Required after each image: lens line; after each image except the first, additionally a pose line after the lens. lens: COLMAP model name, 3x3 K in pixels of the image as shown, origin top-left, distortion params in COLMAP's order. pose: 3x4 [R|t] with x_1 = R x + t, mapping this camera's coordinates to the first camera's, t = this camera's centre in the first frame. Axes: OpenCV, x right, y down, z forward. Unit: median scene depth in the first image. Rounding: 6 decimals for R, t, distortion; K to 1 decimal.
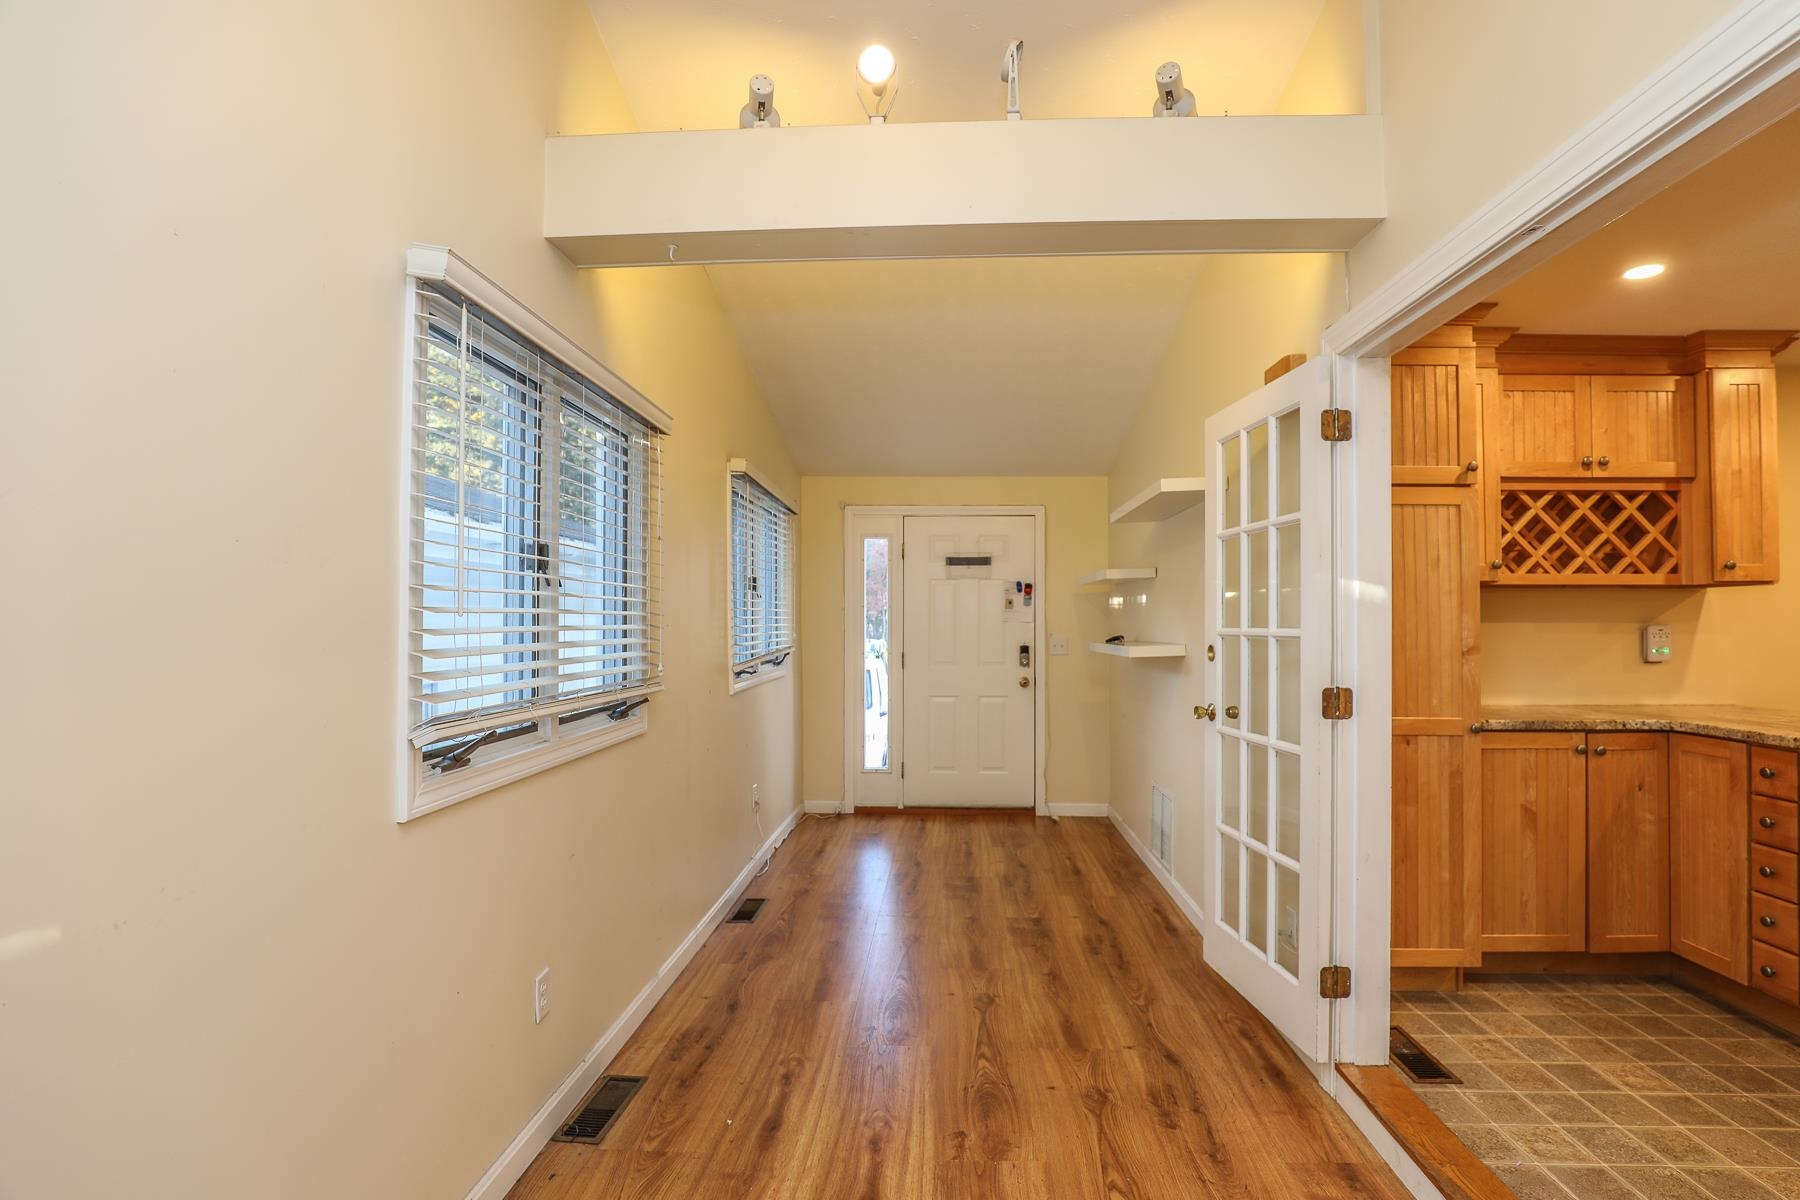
lens RADIAL K [[843.1, 0, 906.1], [0, 843.1, 608.1], [0, 0, 1]] dist [-0.030463, 0.003440]
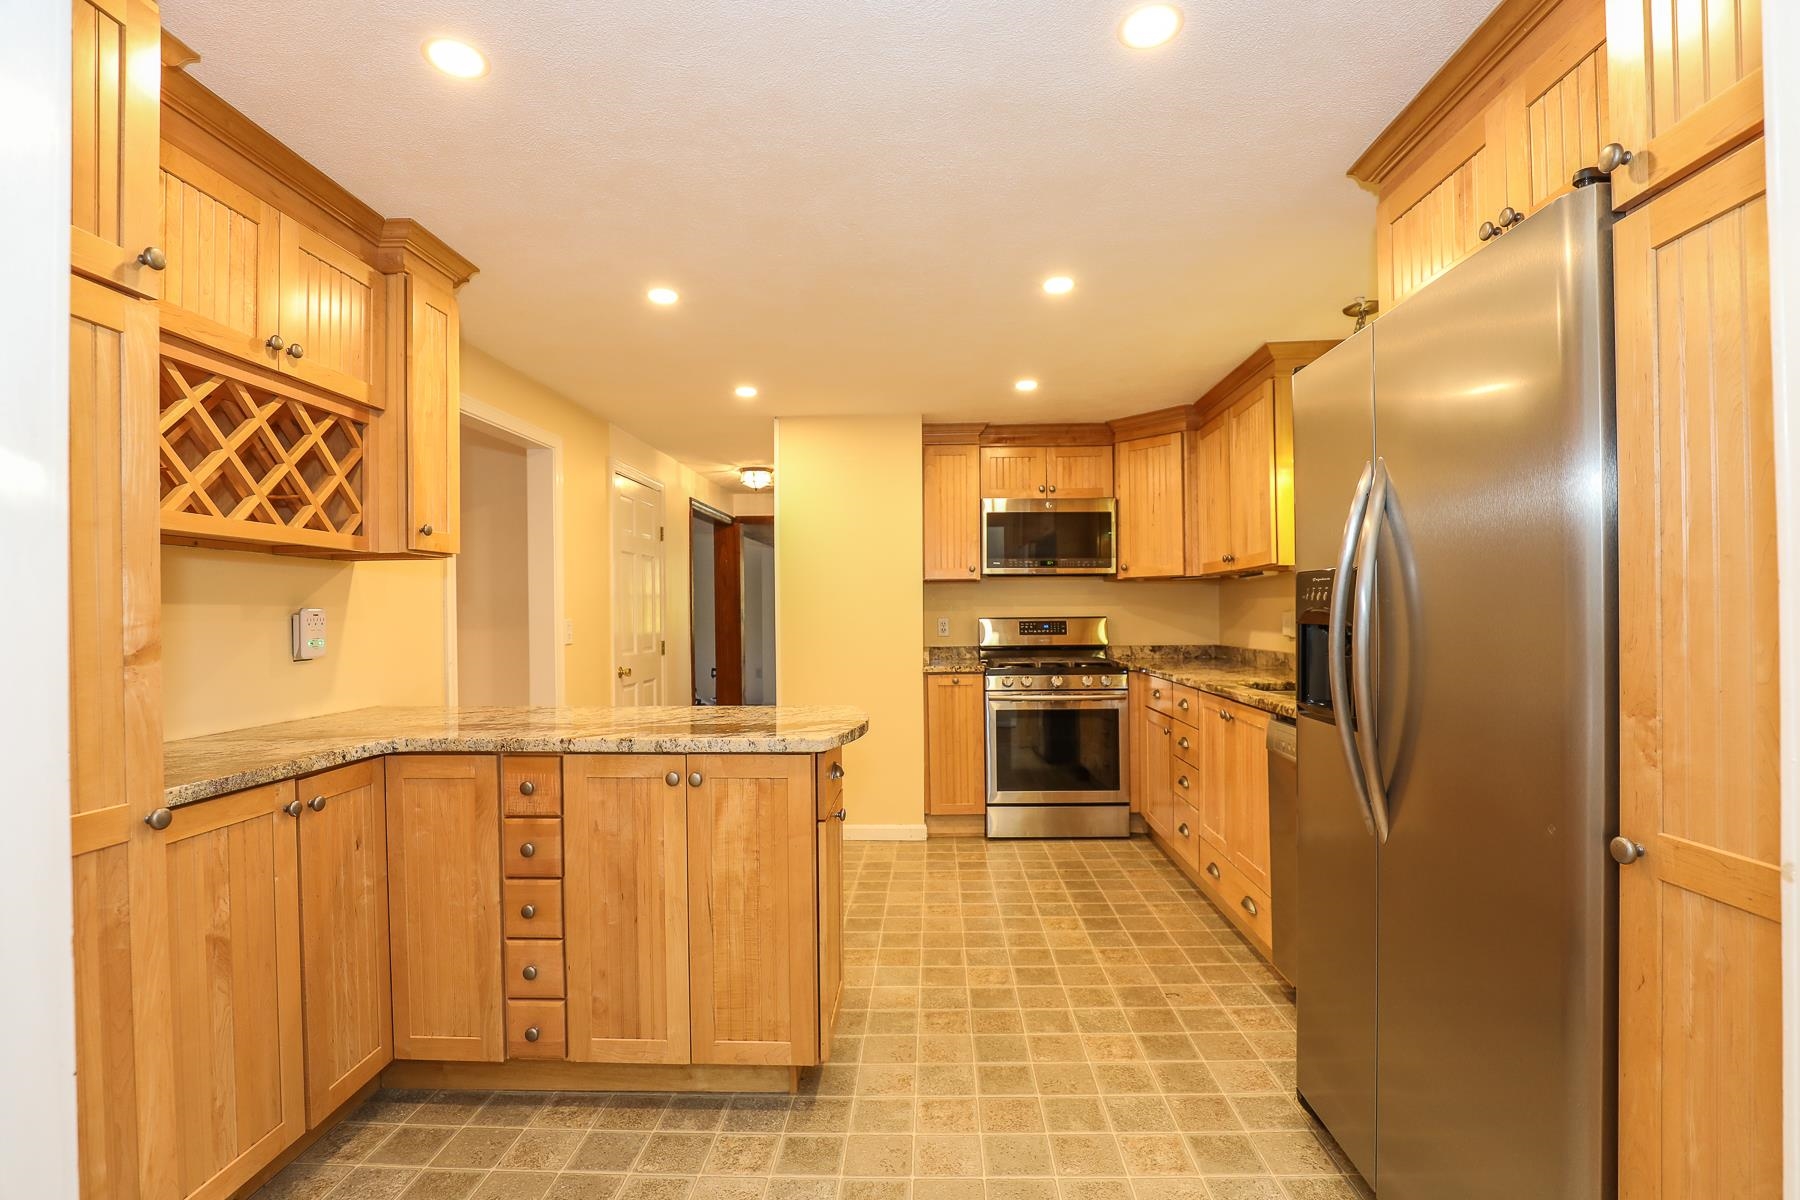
lens RADIAL K [[843.1, 0, 940.8], [0, 843.1, 615.7], [0, 0, 1]] dist [-0.030463, 0.003440]
pose [[-0.018282, -0.005529, 0.999818, 0.201661], [-0.009487, 0.999941, 0.005356, 0.021810], [-0.999788, -0.009387, -0.018333, 0.535535]]
